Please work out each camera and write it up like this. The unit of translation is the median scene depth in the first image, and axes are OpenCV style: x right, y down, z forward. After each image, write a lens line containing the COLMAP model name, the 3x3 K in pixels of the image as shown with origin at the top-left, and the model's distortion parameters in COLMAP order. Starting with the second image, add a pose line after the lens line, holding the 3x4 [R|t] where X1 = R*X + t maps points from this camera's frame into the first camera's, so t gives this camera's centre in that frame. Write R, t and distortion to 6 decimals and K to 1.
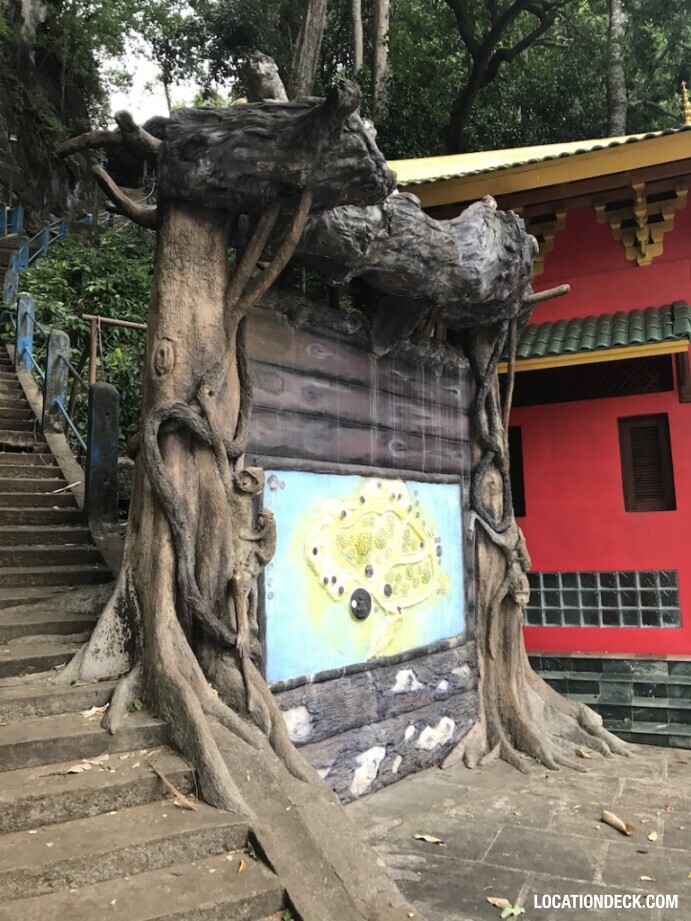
lens RADIAL K [[742.5, 0, 345.5], [0, 742.5, 446.5], [0, 0, 1]] dist [0.073584, -0.135124]
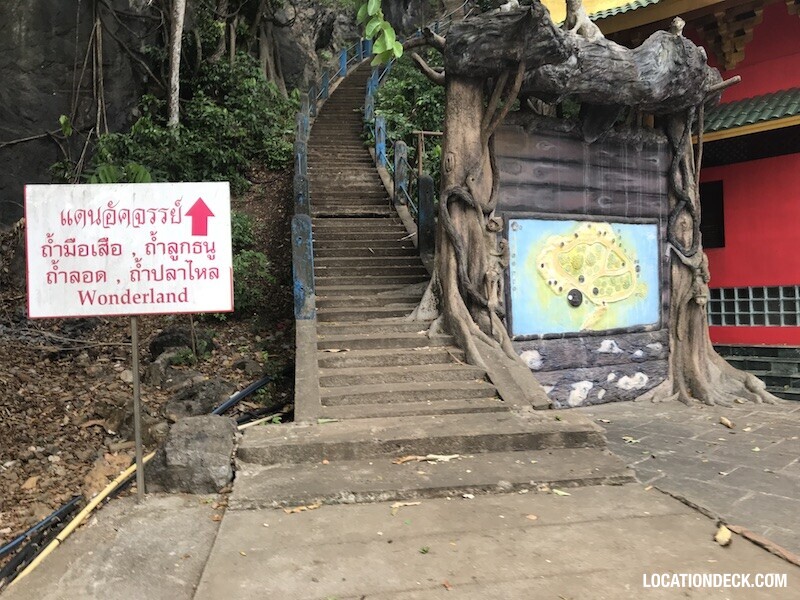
lens RADIAL K [[662.7, 0, 399.0], [0, 662.7, 297.3], [0, 0, 1]] dist [0.002793, 0.009658]
pose [[0.928030, -0.002890, -0.372494, 0.210721], [0.052452, 0.991021, 0.122990, 0.007146], [0.368794, -0.133677, 0.919849, -0.518346]]
